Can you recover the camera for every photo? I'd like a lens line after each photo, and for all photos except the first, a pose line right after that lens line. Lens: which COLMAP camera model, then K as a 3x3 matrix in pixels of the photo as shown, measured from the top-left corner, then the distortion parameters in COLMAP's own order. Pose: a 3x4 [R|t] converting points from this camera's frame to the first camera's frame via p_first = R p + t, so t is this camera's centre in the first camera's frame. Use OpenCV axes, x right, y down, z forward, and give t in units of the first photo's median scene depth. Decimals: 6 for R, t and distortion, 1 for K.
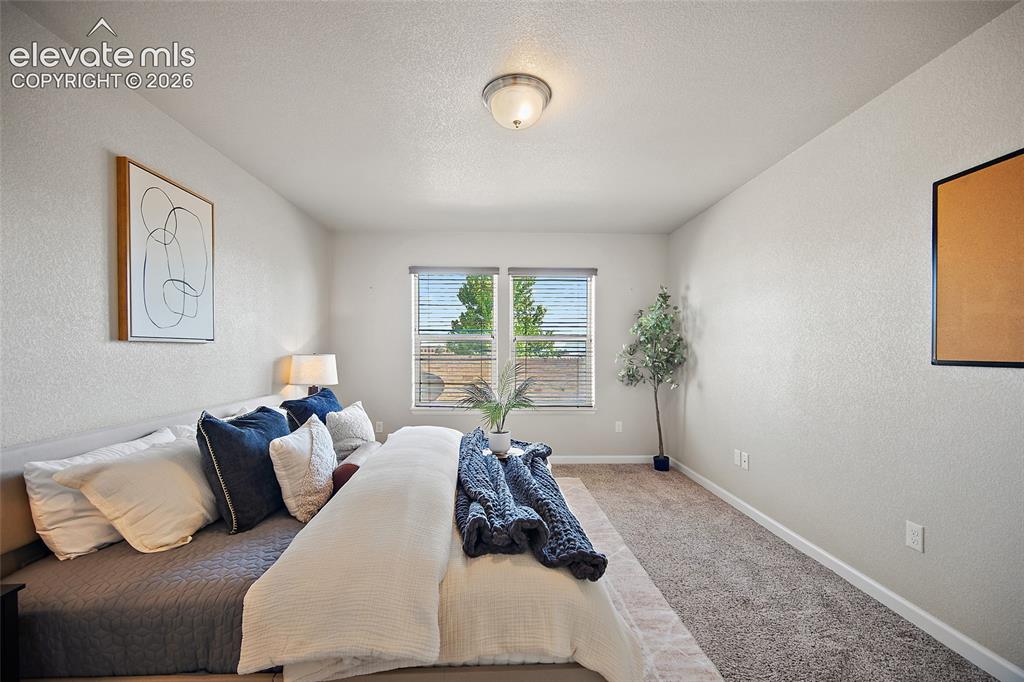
lens RADIAL K [[404.4, 0, 512.2], [0, 404.4, 346.9], [0, 0, 1]] dist [-0.004423, -0.000021]
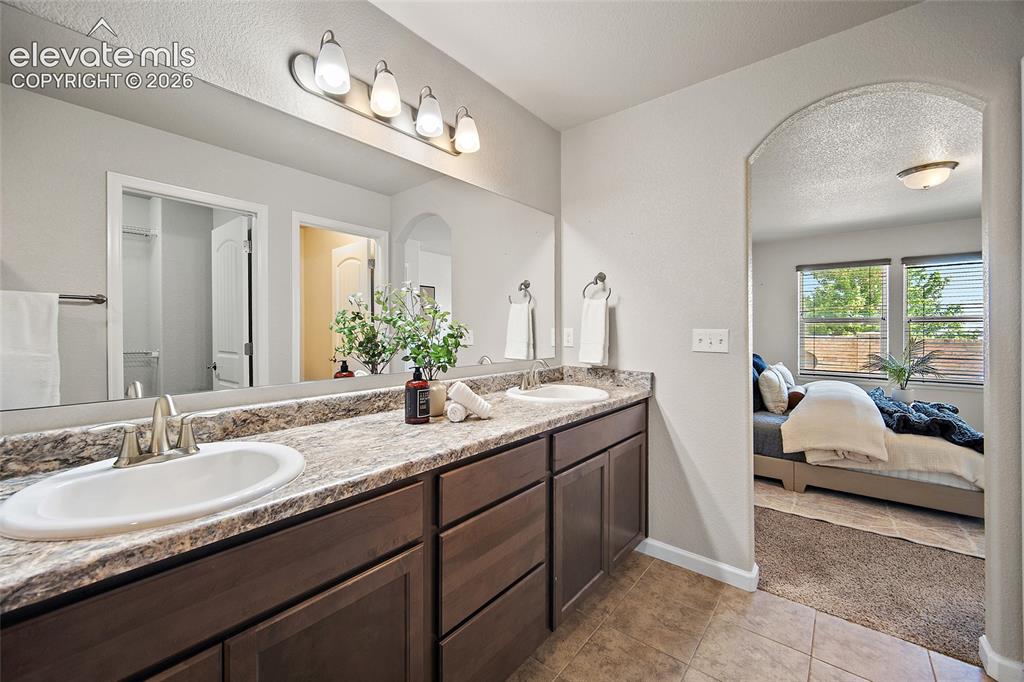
lens RADIAL K [[404.4, 0, 508.2], [0, 404.4, 329.0], [0, 0, 1]] dist [-0.004423, -0.000021]
pose [[0.736238, -0.002039, -0.676720, -0.095270], [0.004228, 0.999990, 0.001586, -0.003843], [0.676710, -0.004029, 0.736239, -0.955384]]
